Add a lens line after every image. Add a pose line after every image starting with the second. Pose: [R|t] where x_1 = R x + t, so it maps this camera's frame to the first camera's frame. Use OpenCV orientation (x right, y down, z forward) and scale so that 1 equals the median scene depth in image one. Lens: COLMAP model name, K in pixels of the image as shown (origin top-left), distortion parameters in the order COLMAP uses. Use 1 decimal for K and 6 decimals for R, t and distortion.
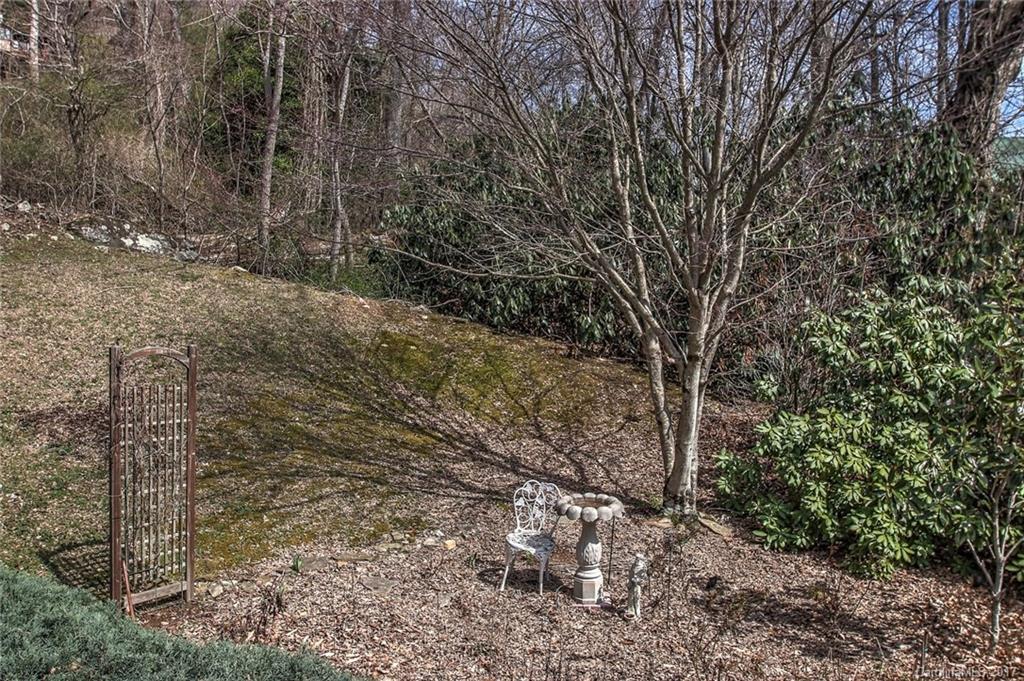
lens RADIAL K [[855.2, 0, 515.3], [0, 855.2, 356.3], [0, 0, 1]] dist [-0.055309, 0.017774]
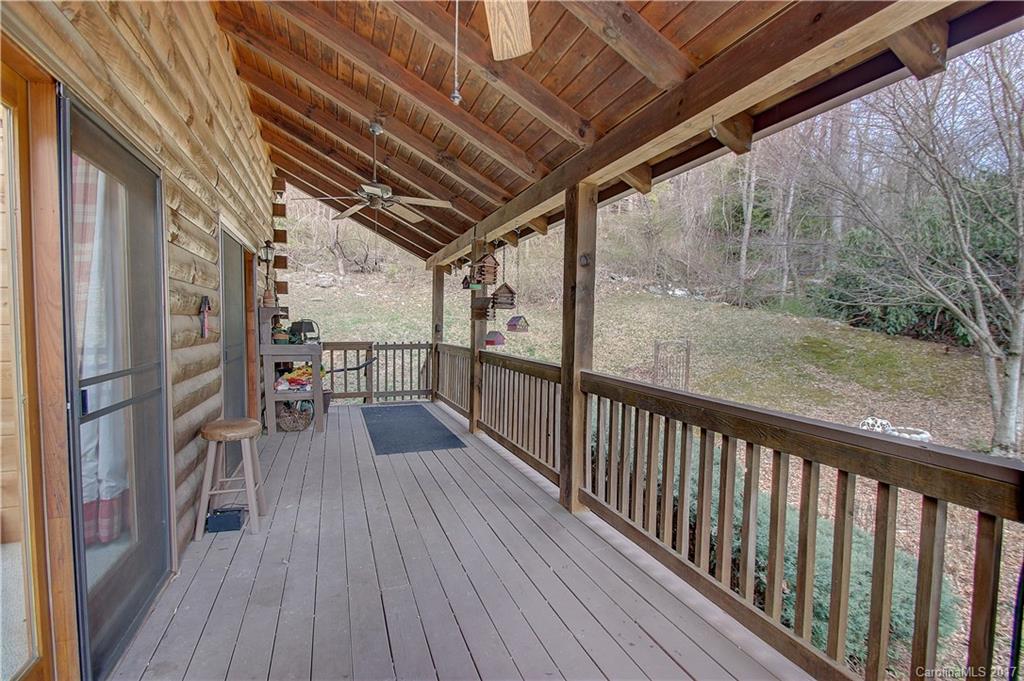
lens RADIAL K [[479.5, 0, 514.1], [0, 479.5, 340.0], [0, 0, 1]] dist [0.001977, -0.007688]
pose [[0.729501, 0.015086, -0.683813, 0.138910], [-0.030353, 0.999486, -0.010330, 0.012443], [0.683306, 0.028291, 0.729584, -0.241680]]
